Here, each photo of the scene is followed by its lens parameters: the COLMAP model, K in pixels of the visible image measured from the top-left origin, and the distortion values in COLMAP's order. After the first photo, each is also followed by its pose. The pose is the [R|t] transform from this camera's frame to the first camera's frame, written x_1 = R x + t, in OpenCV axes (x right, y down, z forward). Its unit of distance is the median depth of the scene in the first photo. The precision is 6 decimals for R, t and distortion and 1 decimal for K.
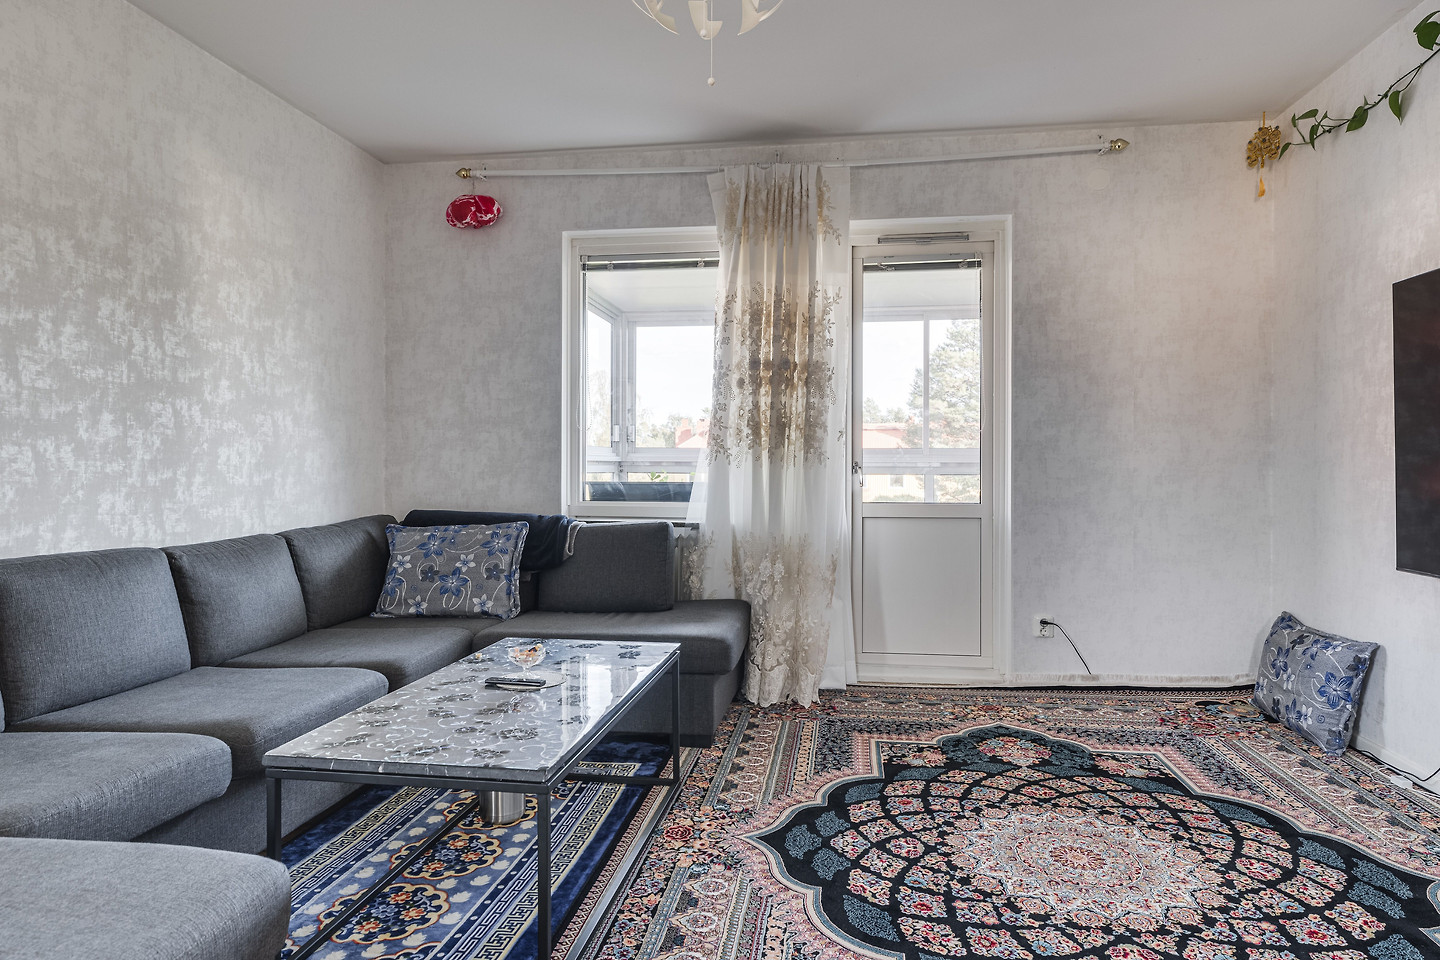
lens RADIAL K [[854.2, 0, 721.1], [0, 854.2, 463.4], [0, 0, 1]] dist [0.006021, 0.000243]
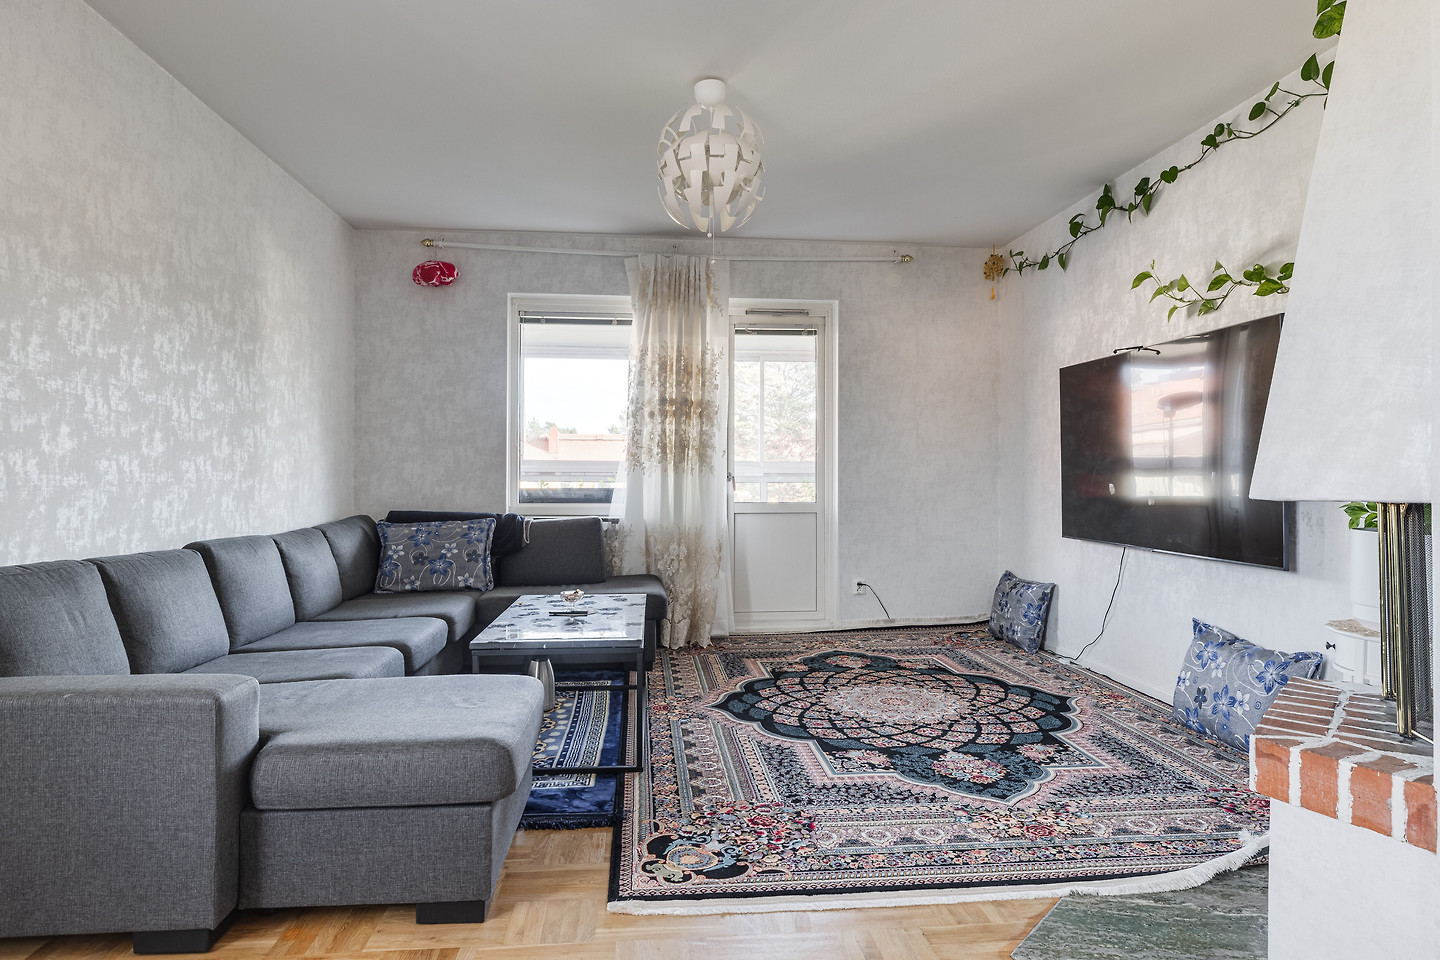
lens RADIAL K [[854.2, 0, 721.1], [0, 854.2, 463.4], [0, 0, 1]] dist [0.006021, 0.000243]
pose [[0.970220, 0.003786, 0.242197, -0.202861], [-0.001034, 0.999933, -0.011489, -0.001135], [-0.242224, 0.010896, 0.970159, -0.350838]]
